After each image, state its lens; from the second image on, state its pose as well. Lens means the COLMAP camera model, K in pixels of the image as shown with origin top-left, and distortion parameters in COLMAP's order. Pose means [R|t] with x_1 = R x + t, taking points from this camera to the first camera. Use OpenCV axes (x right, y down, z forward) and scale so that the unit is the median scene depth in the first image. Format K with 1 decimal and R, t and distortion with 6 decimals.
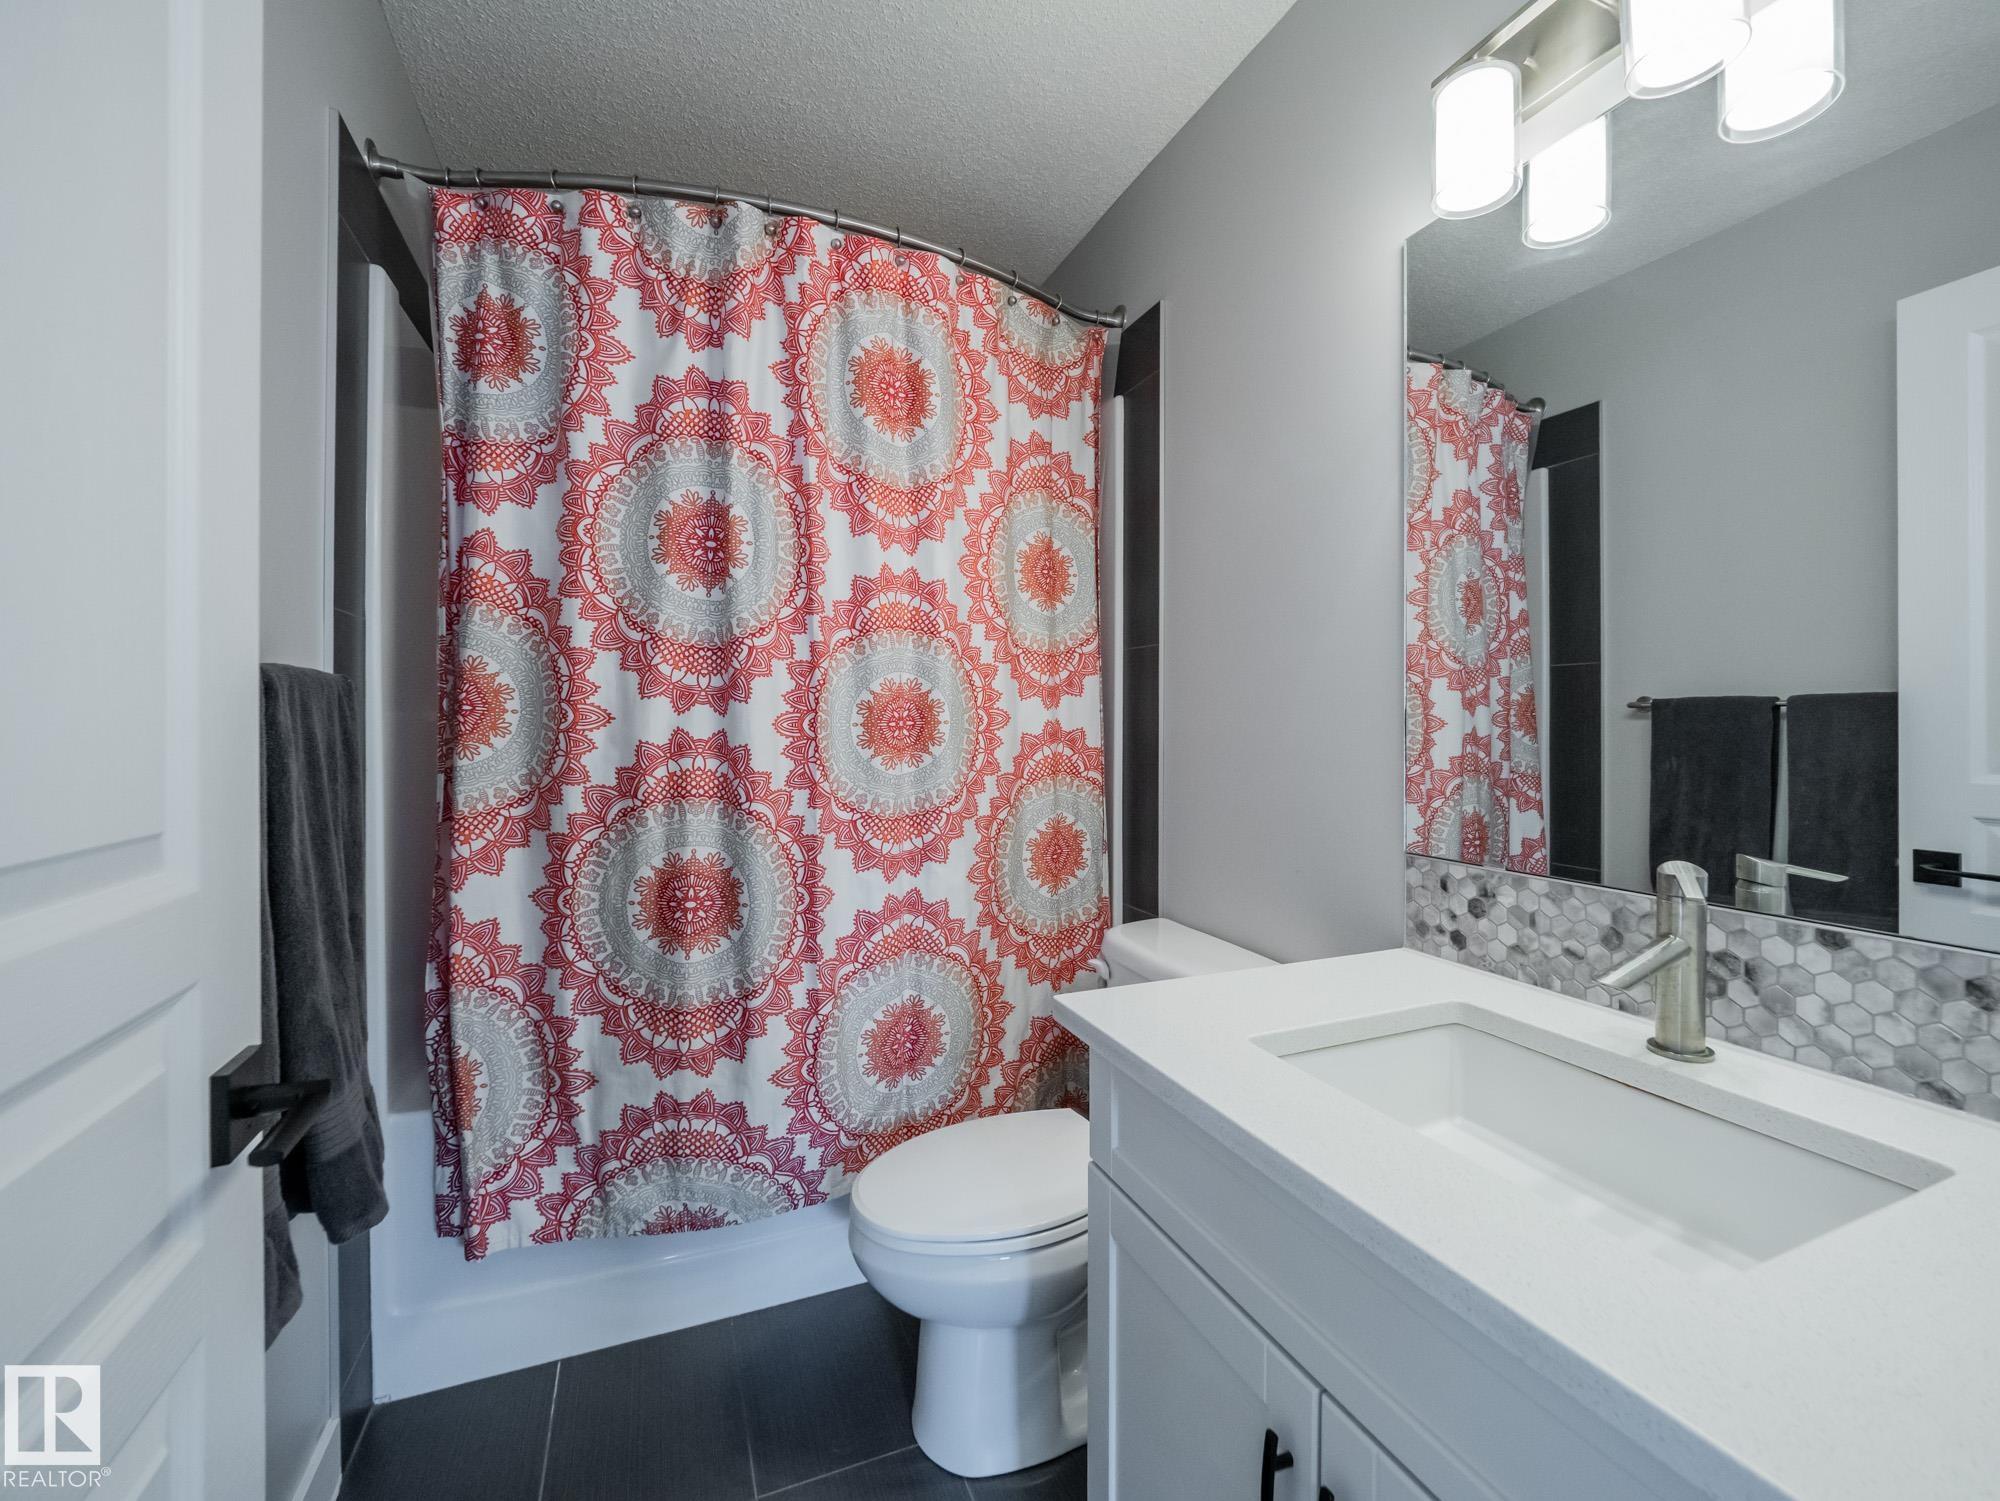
lens RADIAL K [[842.2, 0, 1012.8], [0, 842.2, 744.2], [0, 0, 1]] dist [0.014184, -0.000202]
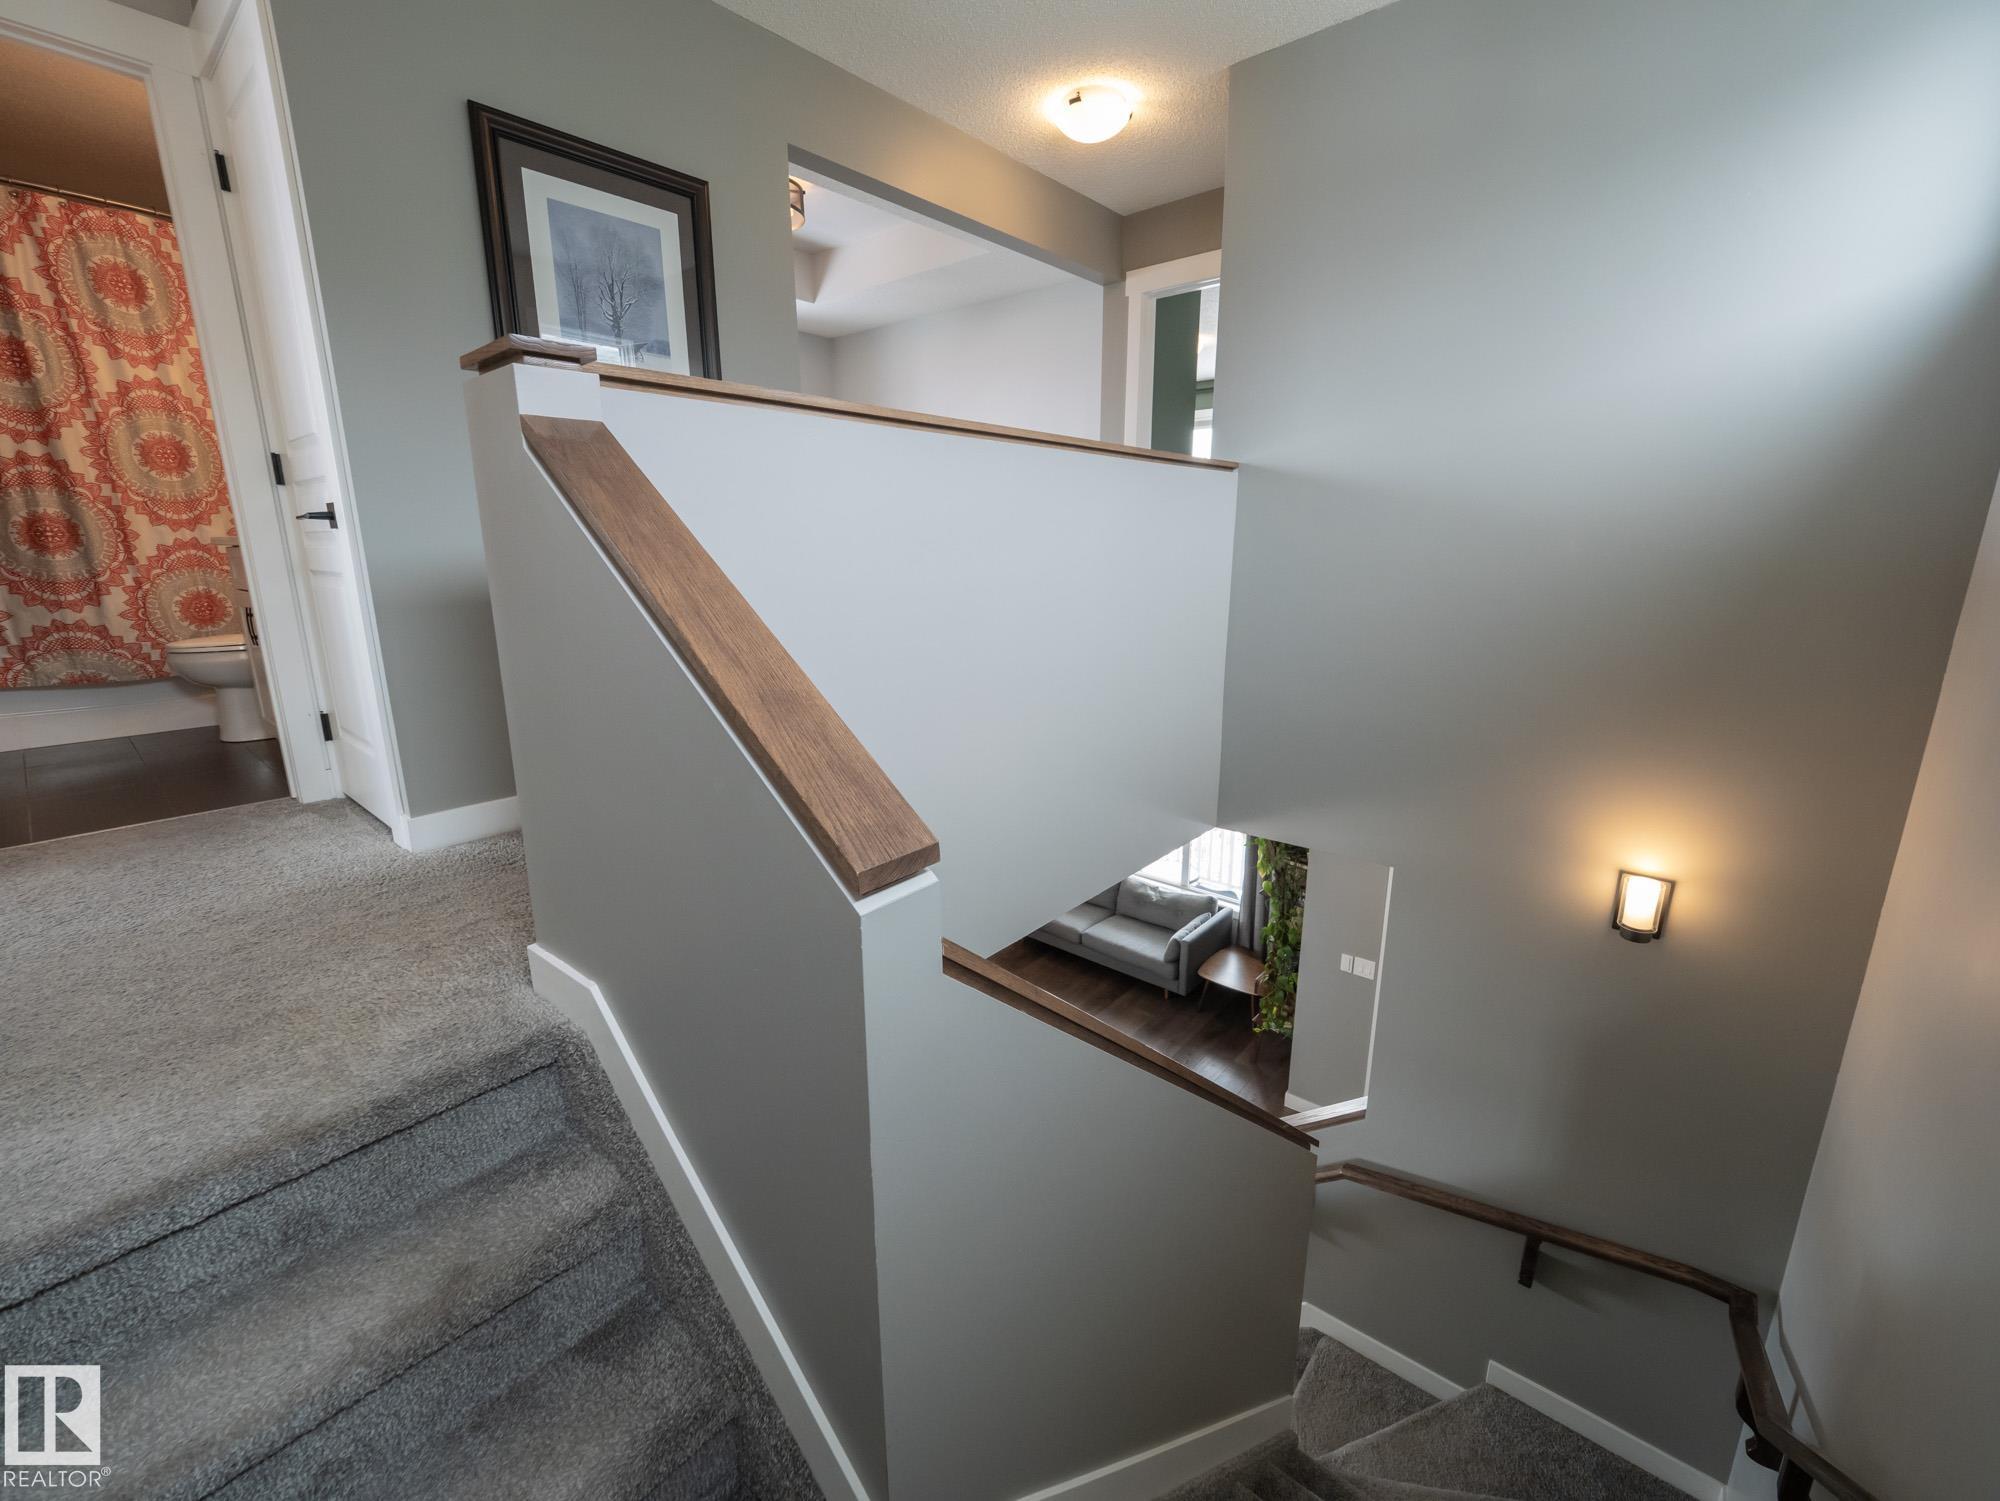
lens RADIAL K [[842.2, 0, 986.3], [0, 842.2, 748.4], [0, 0, 1]] dist [0.014184, -0.000202]
pose [[0.905813, -0.102159, 0.411177, 0.842073], [0.008092, 0.974488, 0.224292, 0.245446], [-0.423600, -0.199839, 0.883531, -2.086795]]
